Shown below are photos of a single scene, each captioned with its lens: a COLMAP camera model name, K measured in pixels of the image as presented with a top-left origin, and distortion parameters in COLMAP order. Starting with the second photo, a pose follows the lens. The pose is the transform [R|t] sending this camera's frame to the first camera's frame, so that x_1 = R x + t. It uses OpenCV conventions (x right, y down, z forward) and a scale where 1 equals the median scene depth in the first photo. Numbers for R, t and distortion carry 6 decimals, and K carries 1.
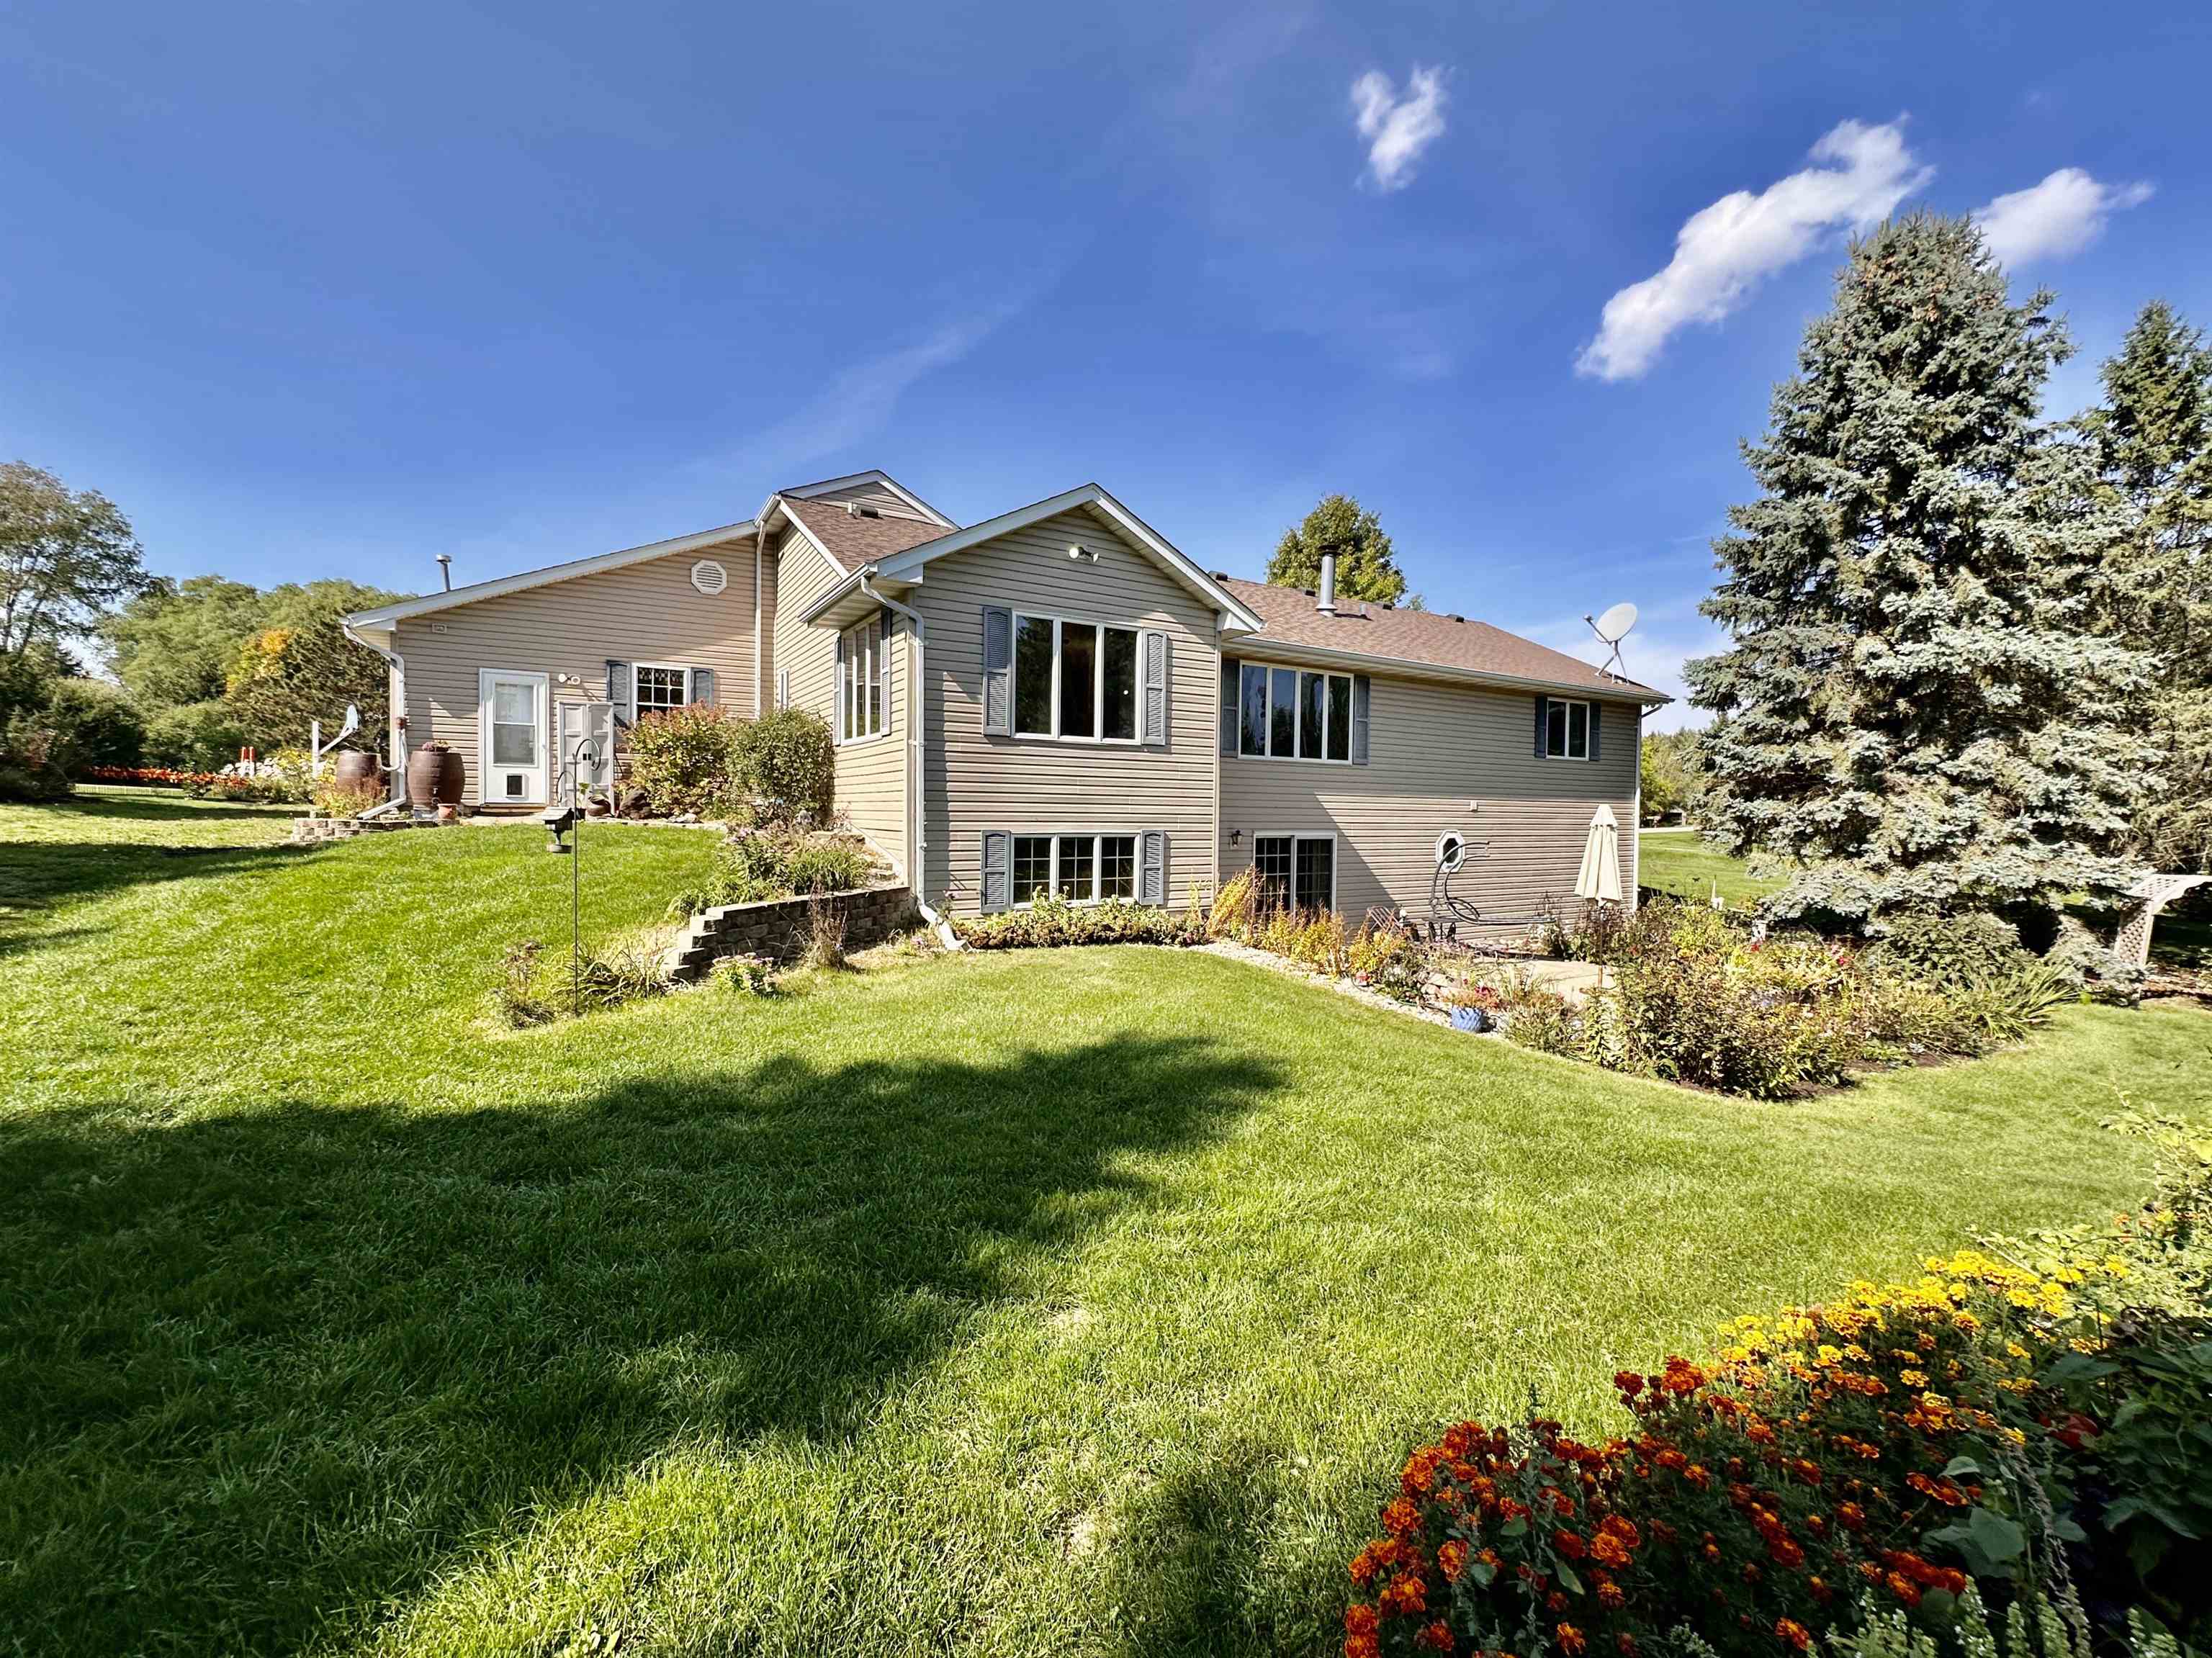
lens RADIAL K [[885.4, 0, 1107.3], [0, 885.4, 828.9], [0, 0, 1]] dist [-0.000363, 0.000107]
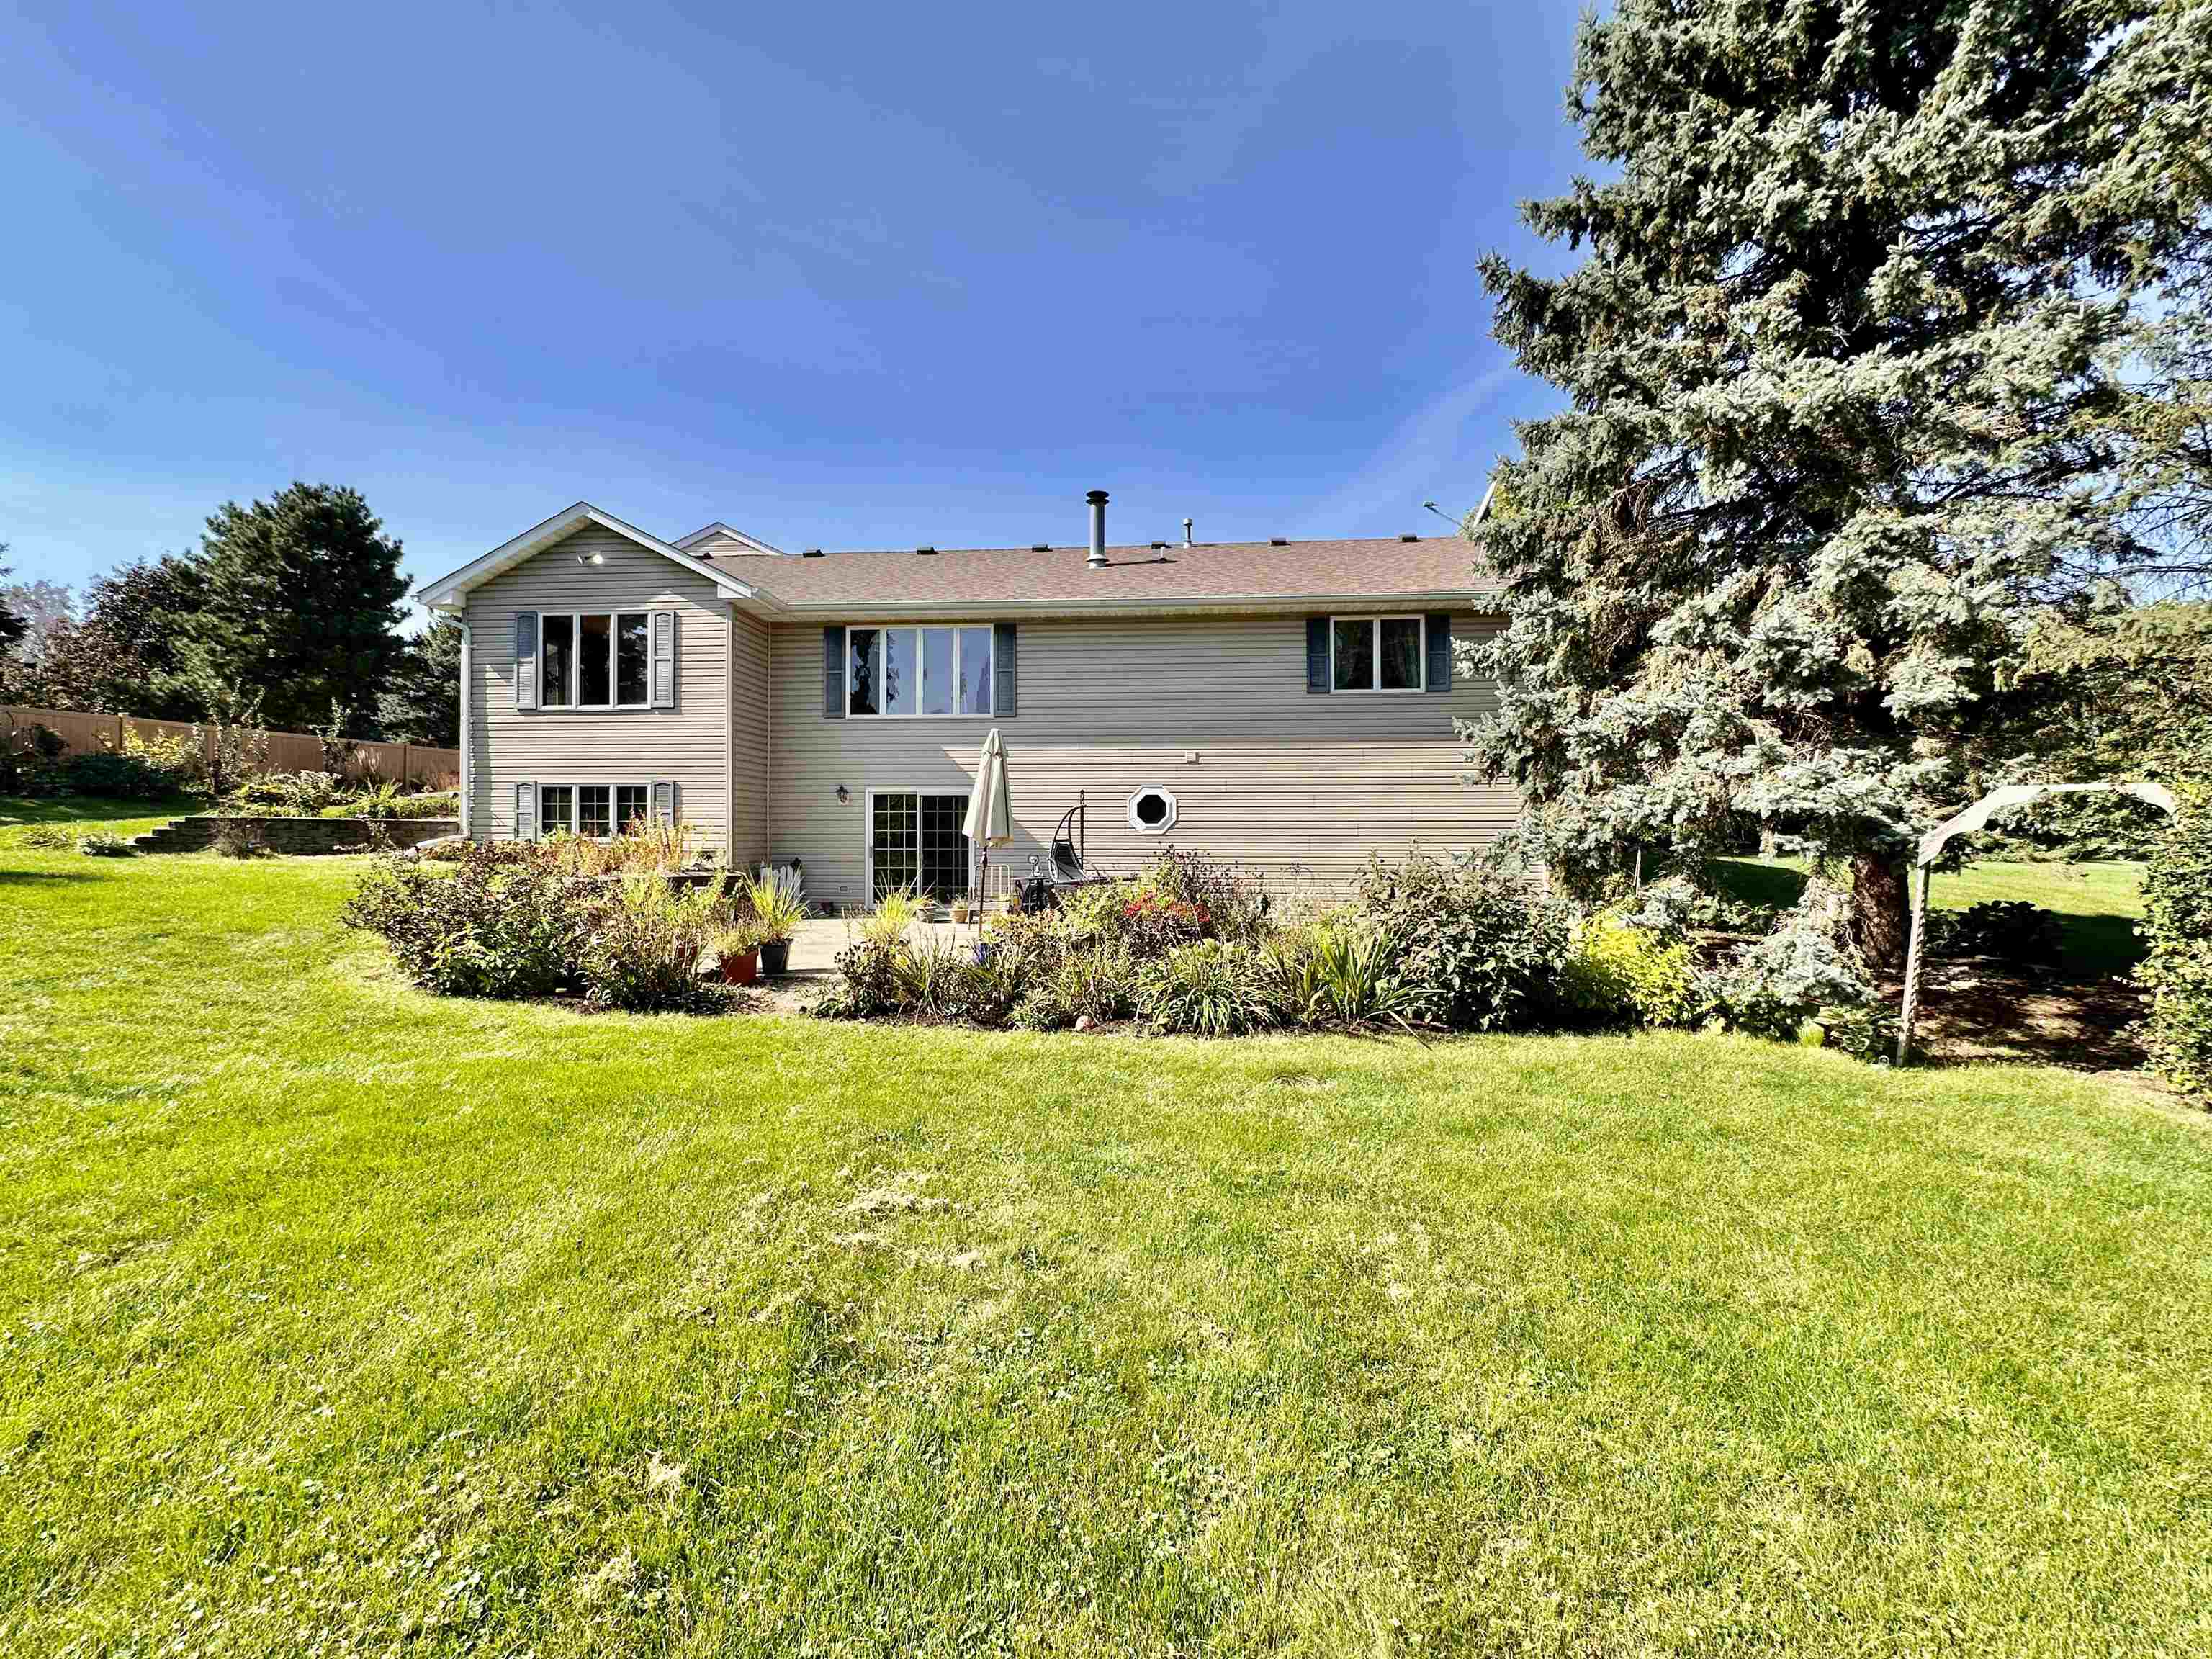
lens RADIAL K [[885.5, 0, 1107.3], [0, 885.5, 829.4], [0, 0, 1]] dist [-0.000363, 0.000107]
pose [[0.815974, -0.014300, -0.577911, 1.241698], [-0.004293, 0.999517, -0.030794, 0.102313], [0.578072, 0.027609, 0.815519, 0.402123]]
